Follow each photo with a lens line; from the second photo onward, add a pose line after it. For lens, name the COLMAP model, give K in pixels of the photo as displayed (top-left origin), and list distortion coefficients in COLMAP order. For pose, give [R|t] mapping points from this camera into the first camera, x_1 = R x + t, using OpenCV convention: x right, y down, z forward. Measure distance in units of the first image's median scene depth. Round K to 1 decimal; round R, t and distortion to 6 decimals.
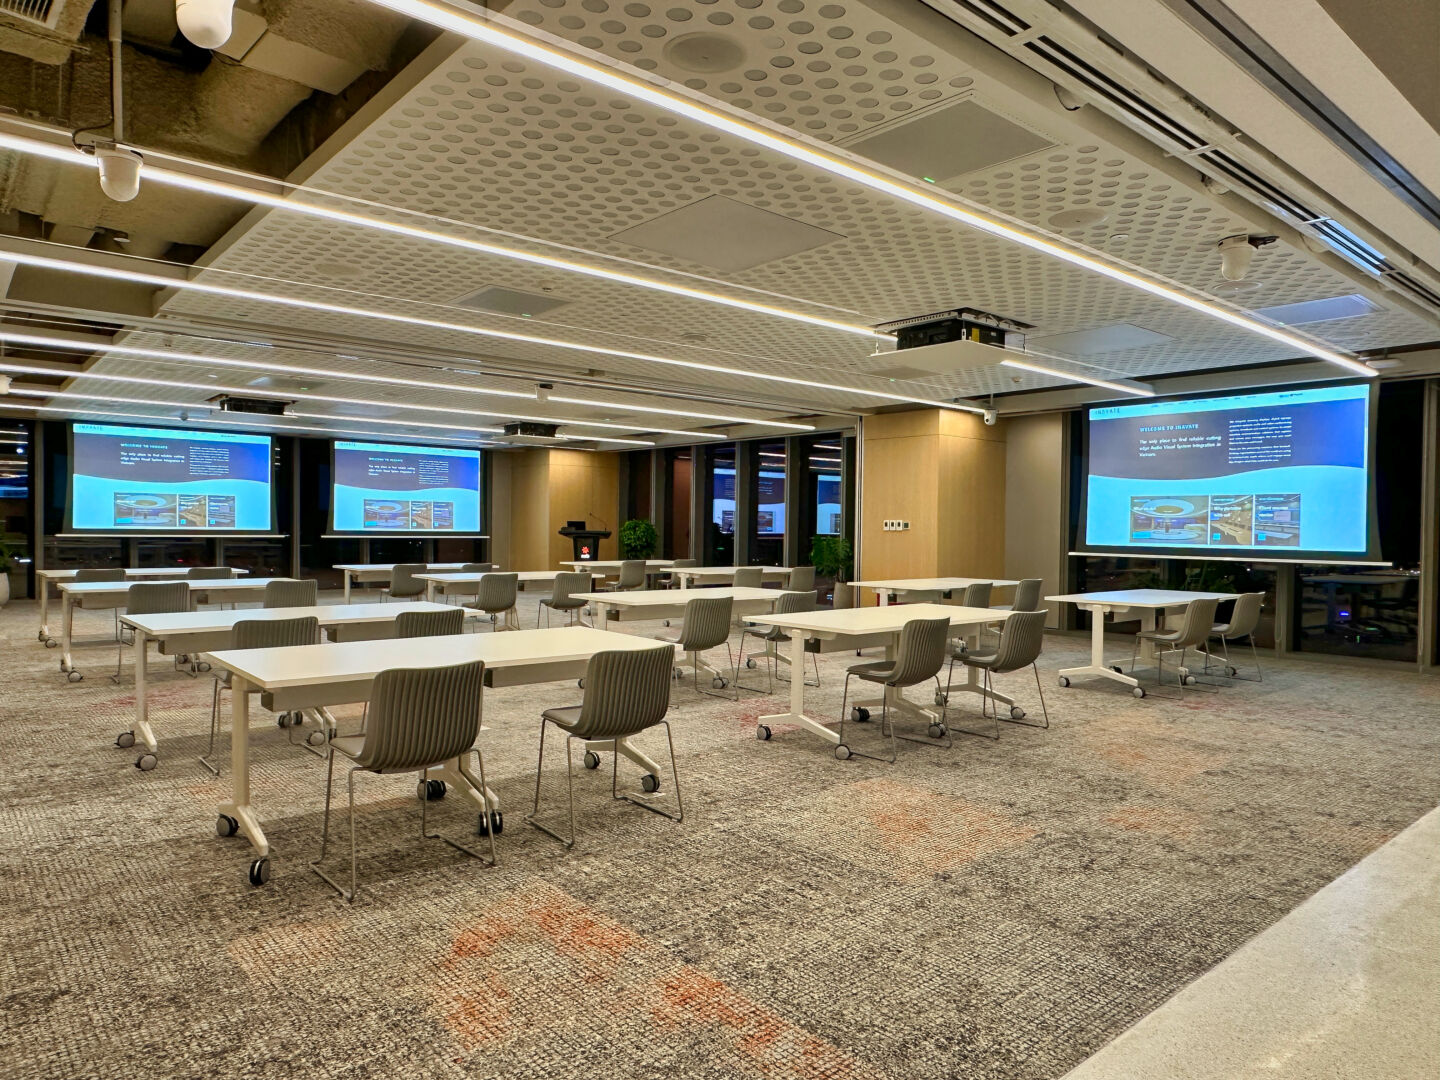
lens RADIAL K [[943.5, 0, 717.0], [0, 943.5, 537.8], [0, 0, 1]] dist [-0.011907, 0.020594]
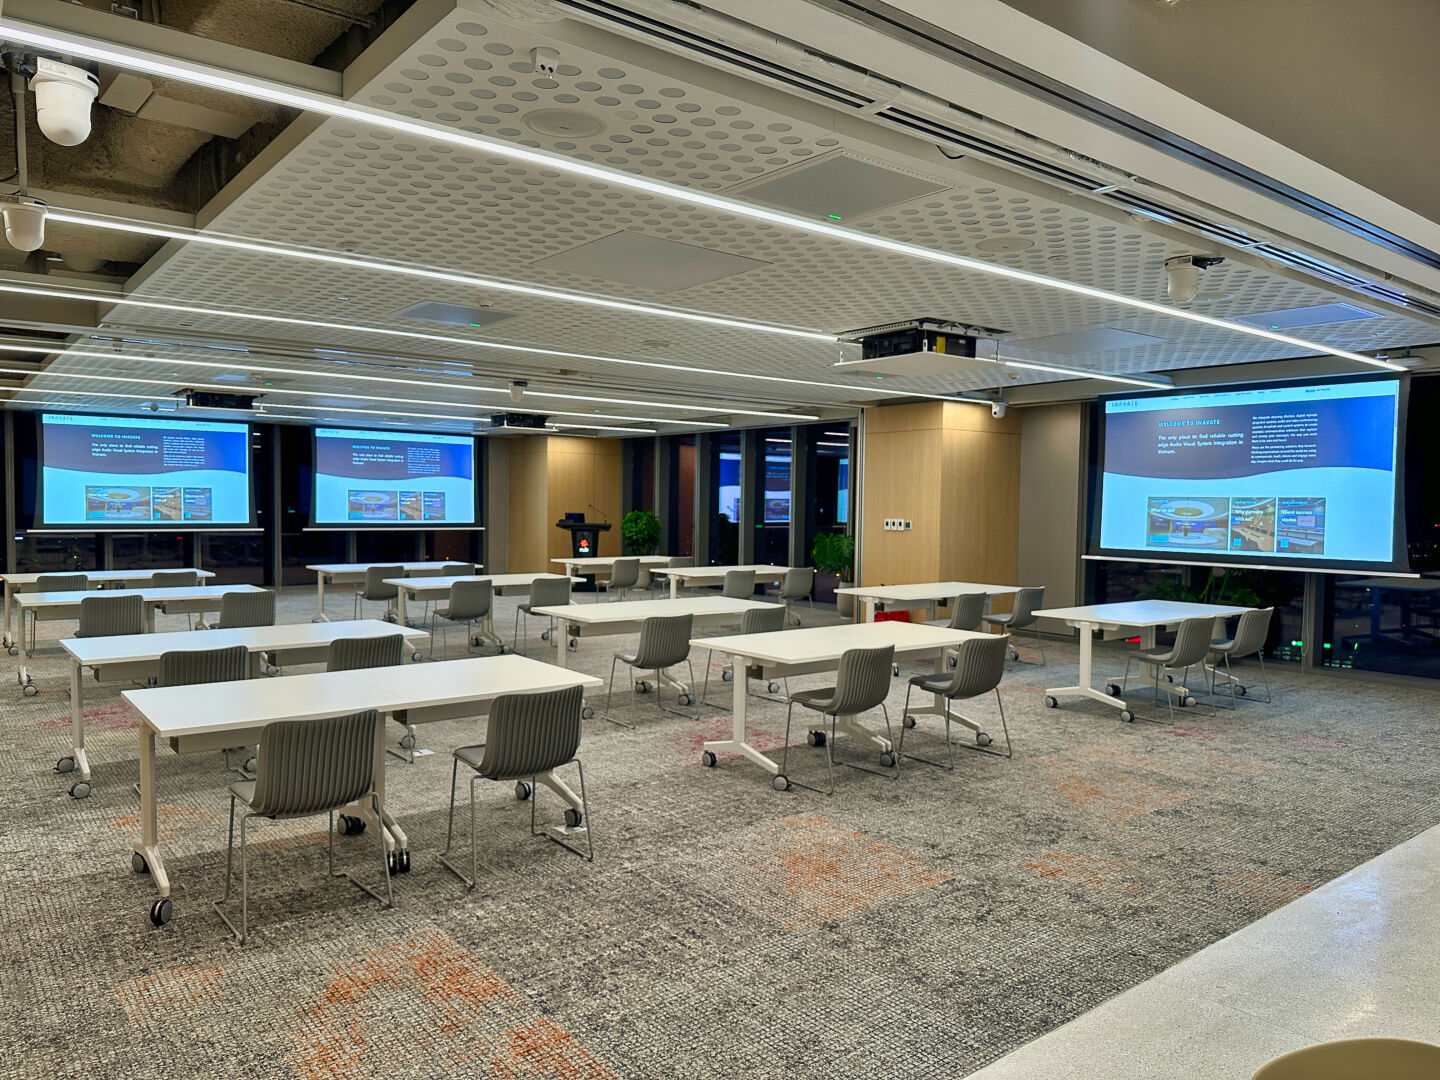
lens RADIAL K [[1027.0, 0, 715.4], [0, 1027.0, 541.7], [0, 0, 1]] dist [0.036741, -0.043568]
pose [[0.999158, 0.001265, -0.041020, 0.067859], [-0.000128, 0.999616, 0.027715, -0.033562], [0.041039, -0.027686, 0.998774, -0.039102]]
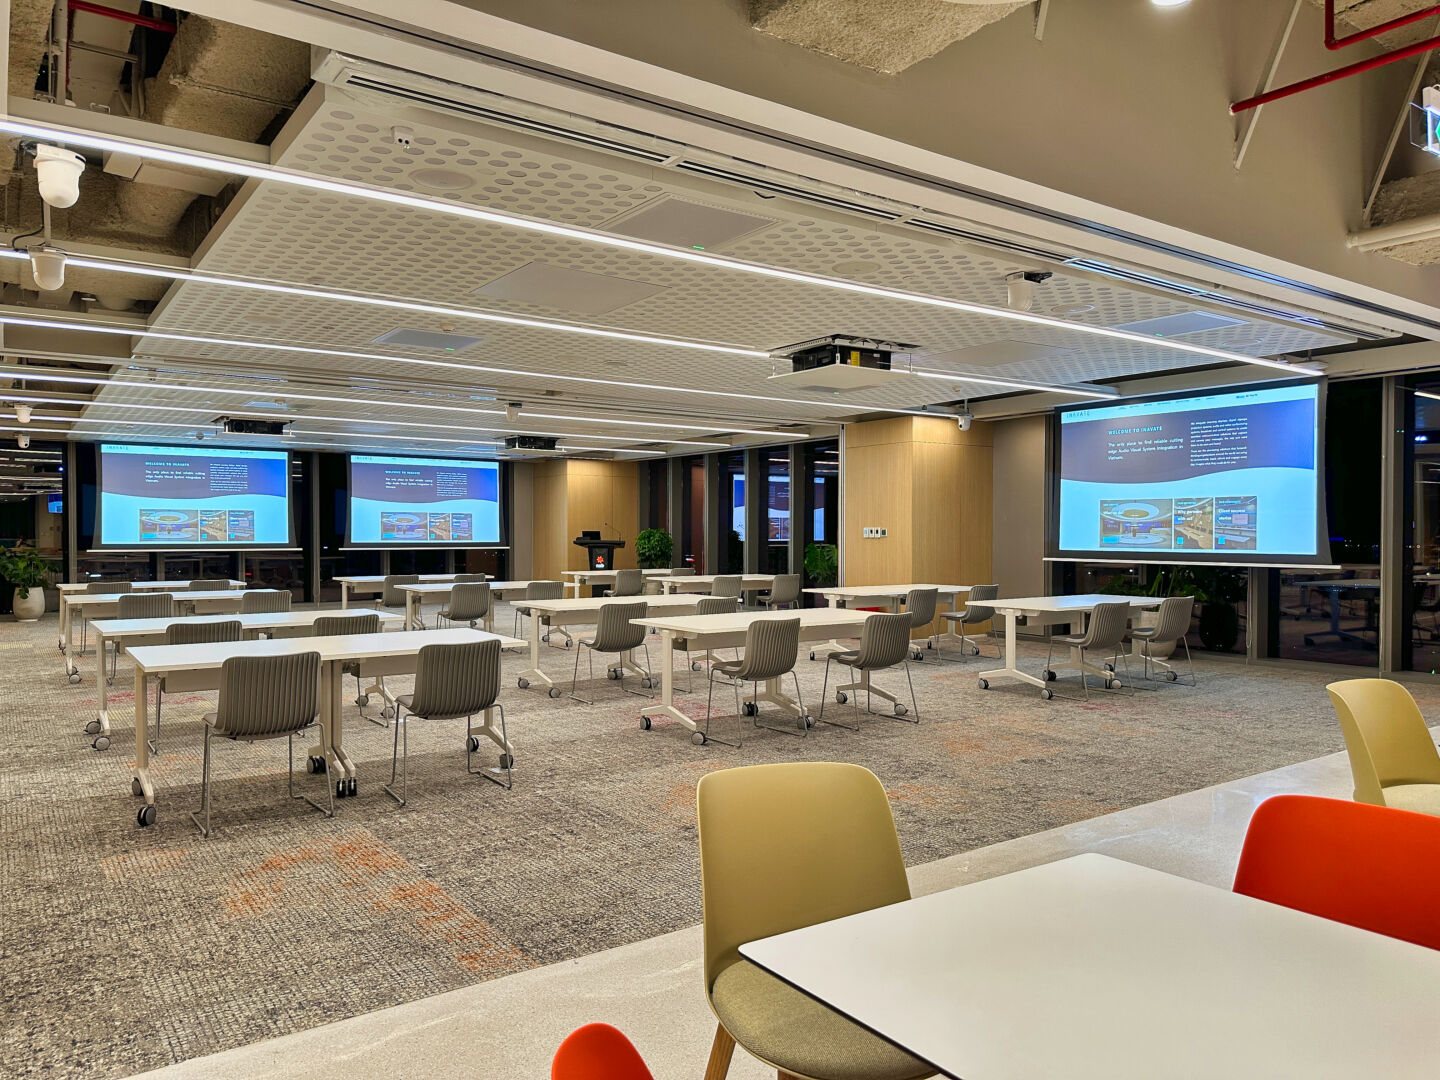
lens RADIAL K [[1027.0, 0, 720.1], [0, 1027.0, 541.6], [0, 0, 1]] dist [0.036741, -0.043568]
pose [[0.995687, -0.011261, -0.092088, 0.171003], [0.010987, 0.999934, -0.003491, -0.002057], [0.092122, 0.002464, 0.995745, -0.132328]]
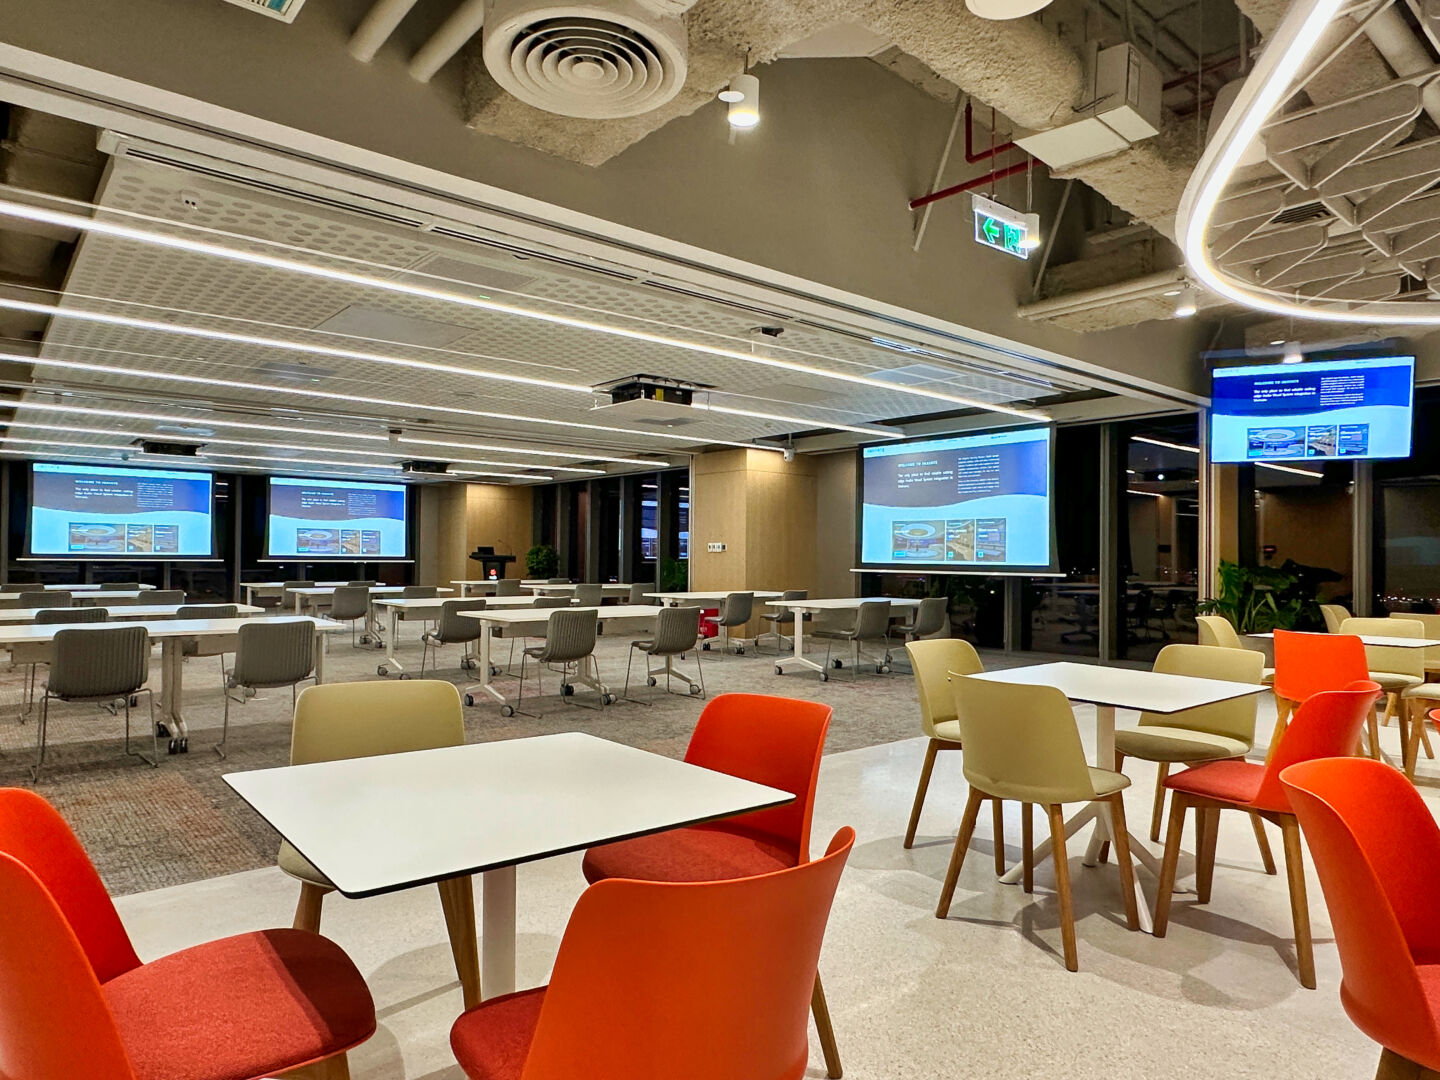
lens RADIAL K [[907.8, 0, 718.3], [0, 907.8, 543.7], [0, 0, 1]] dist [-0.013398, 0.014966]
pose [[0.999954, -0.003410, -0.008939, 0.276842], [0.003172, 0.999645, -0.026467, 0.016629], [0.009026, 0.026437, 0.999610, -0.174421]]
